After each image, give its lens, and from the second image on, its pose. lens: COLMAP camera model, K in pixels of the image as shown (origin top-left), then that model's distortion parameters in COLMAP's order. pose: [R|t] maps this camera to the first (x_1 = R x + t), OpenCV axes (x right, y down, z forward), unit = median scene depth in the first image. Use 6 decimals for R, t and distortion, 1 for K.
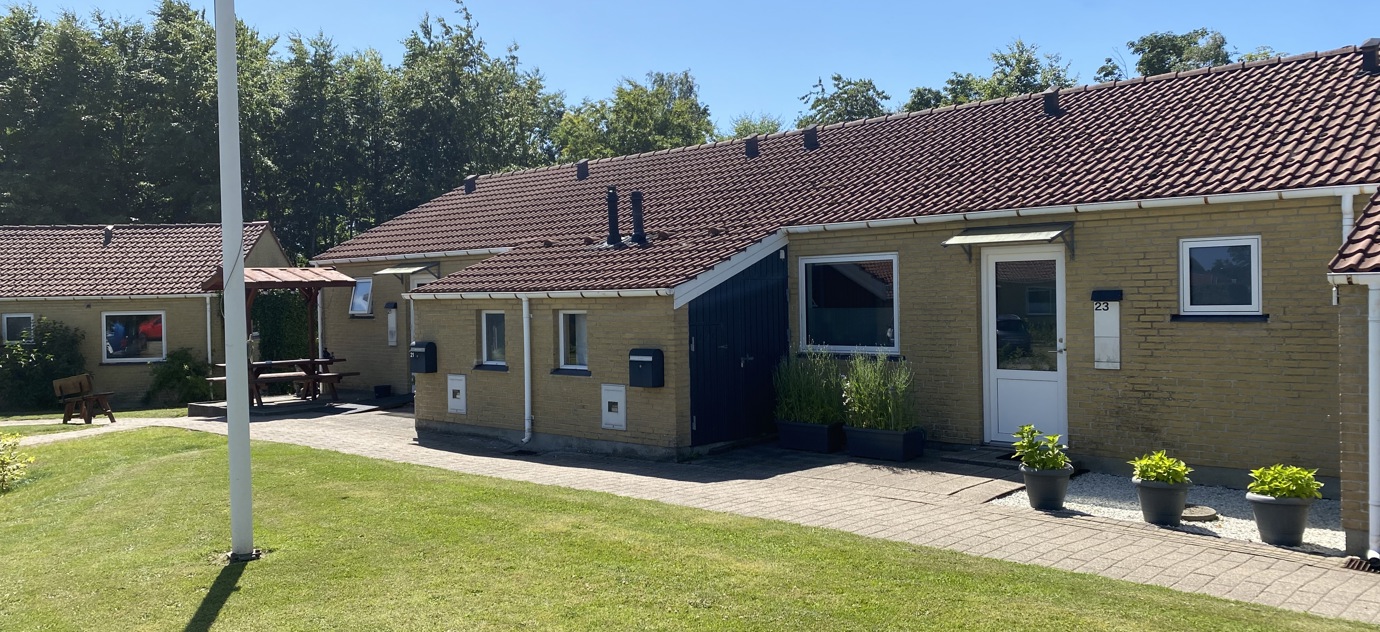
lens RADIAL K [[1102.0, 0, 690.0], [0, 1102.0, 316.0], [0, 0, 1]] dist [0.006470, 0.003305]
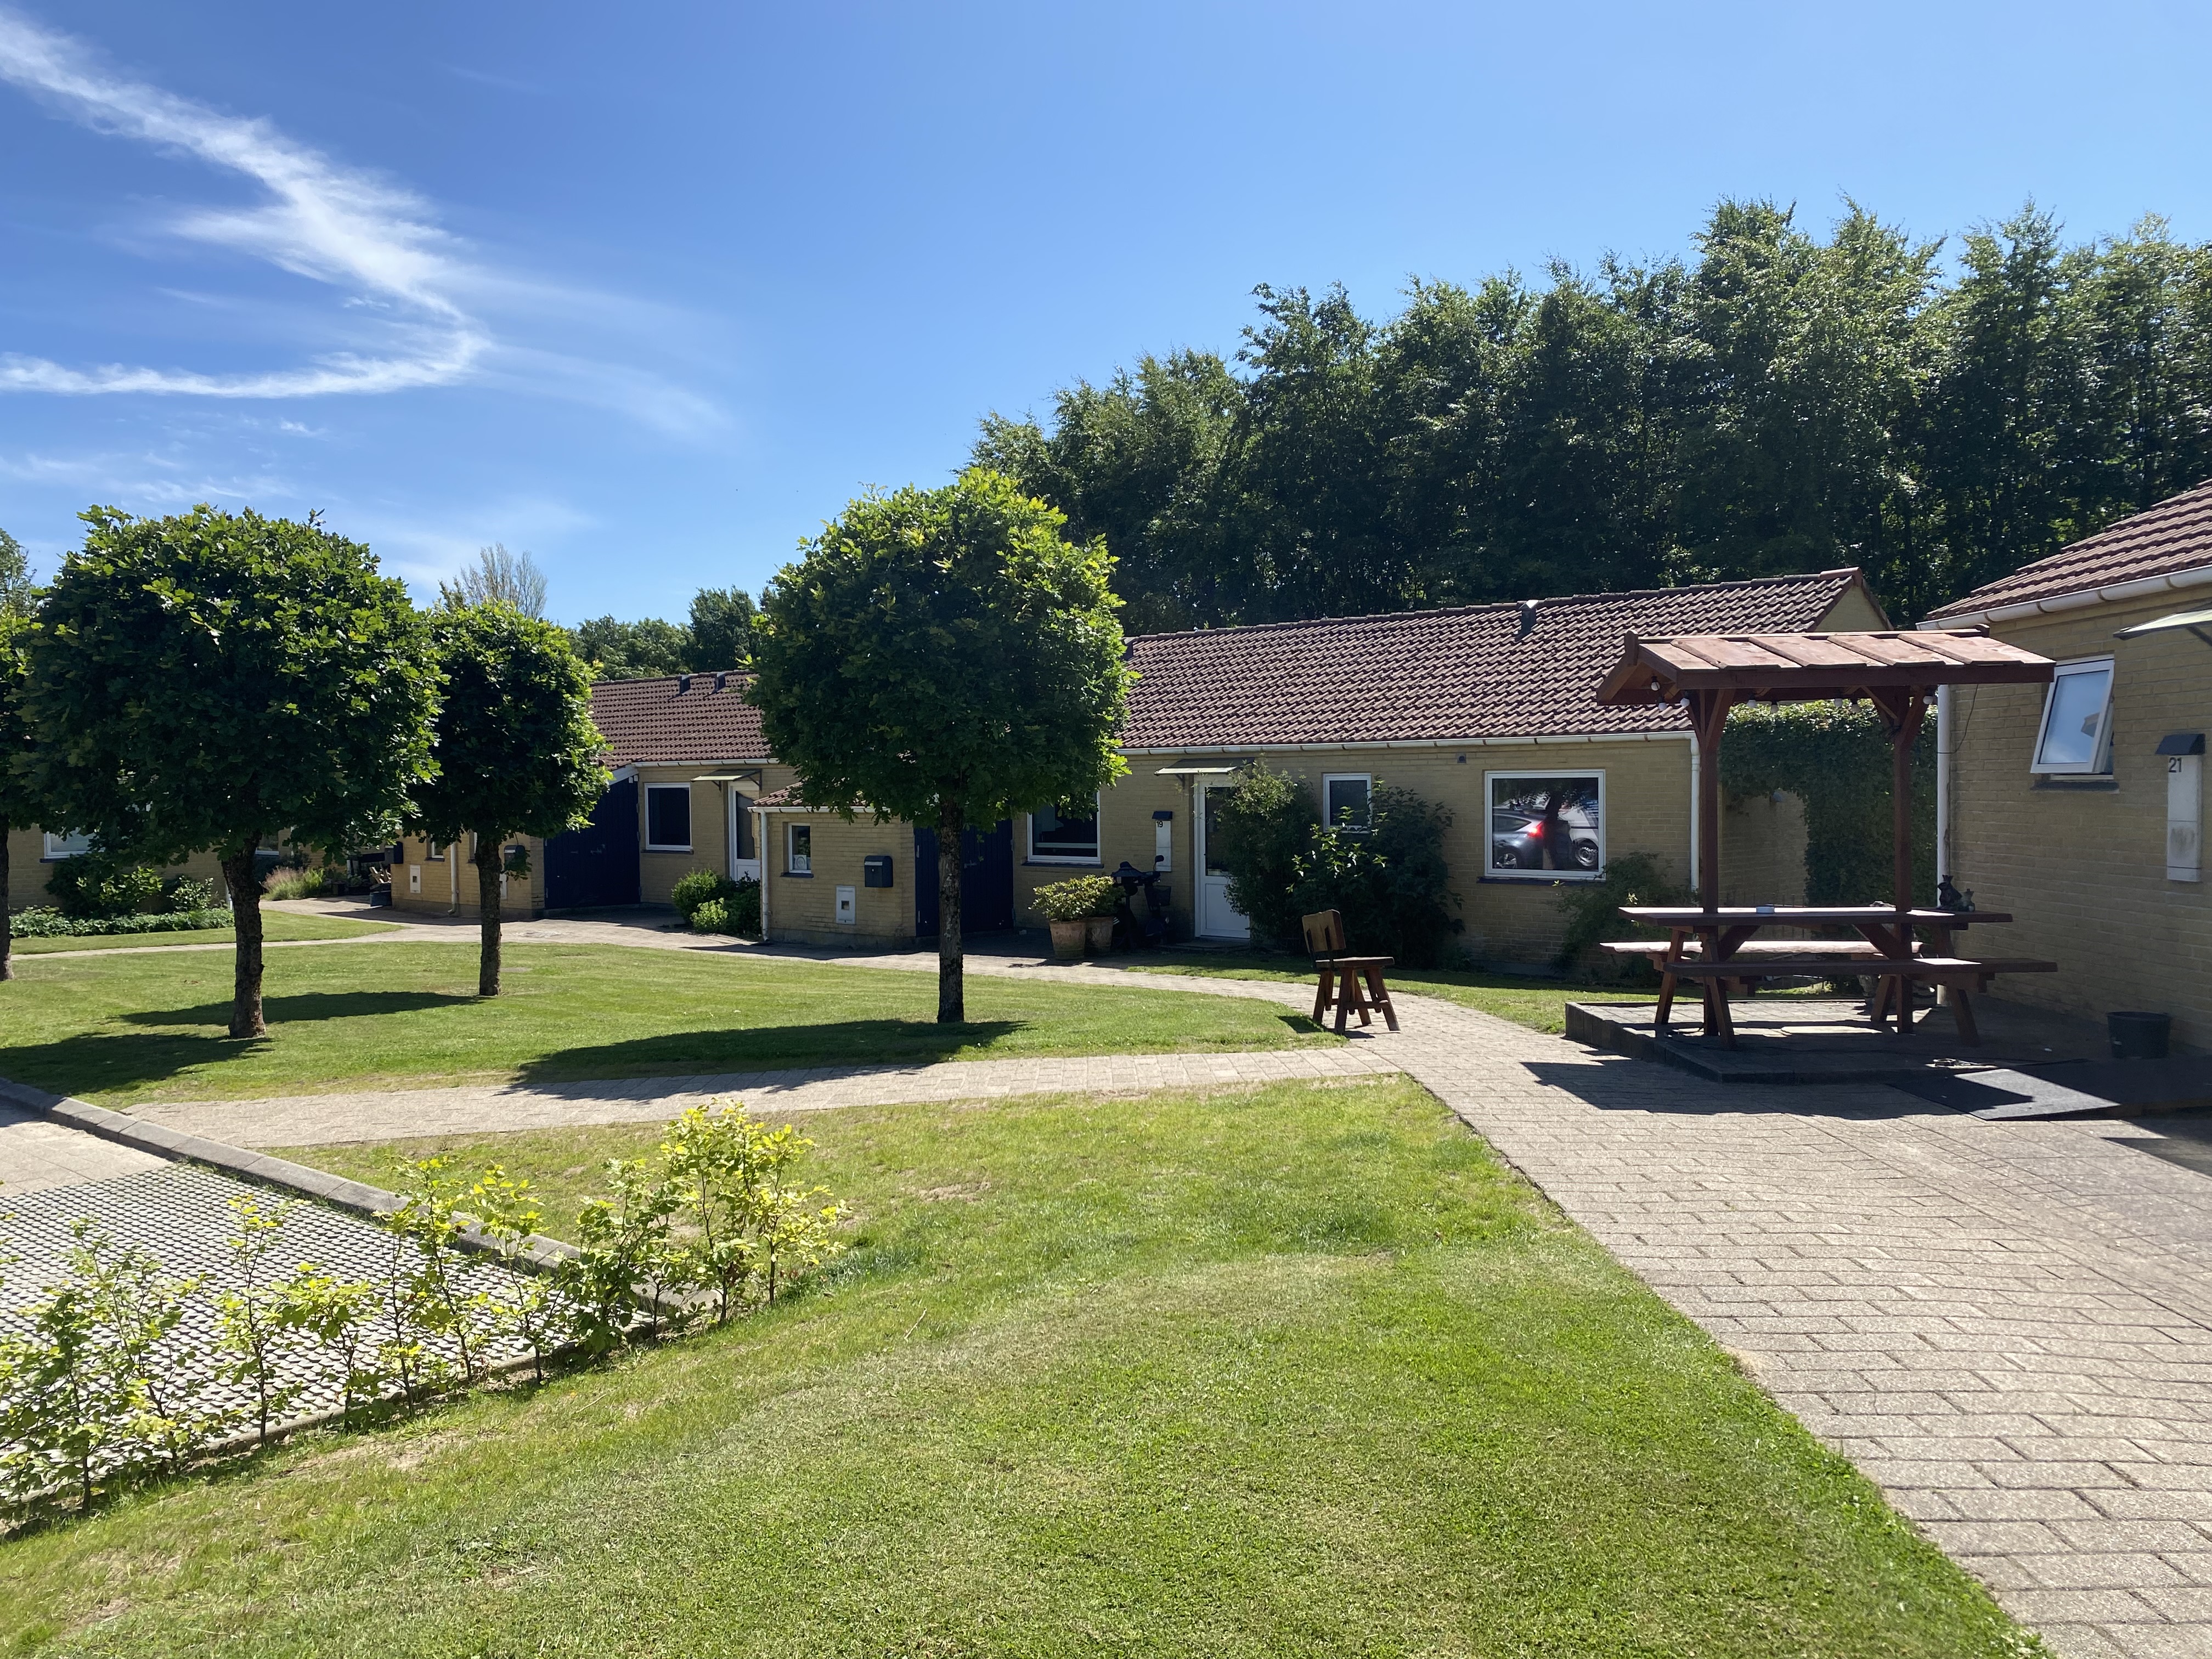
lens RADIAL K [[1682.8, 0, 1106.0], [0, 1682.8, 829.5], [0, 0, 1]] dist [0.074910, -0.117247]
pose [[0.679437, 0.032206, -0.733026, -0.103324], [-0.017962, 0.999467, 0.027263, 0.004633], [0.733514, -0.005357, 0.679654, 0.375129]]
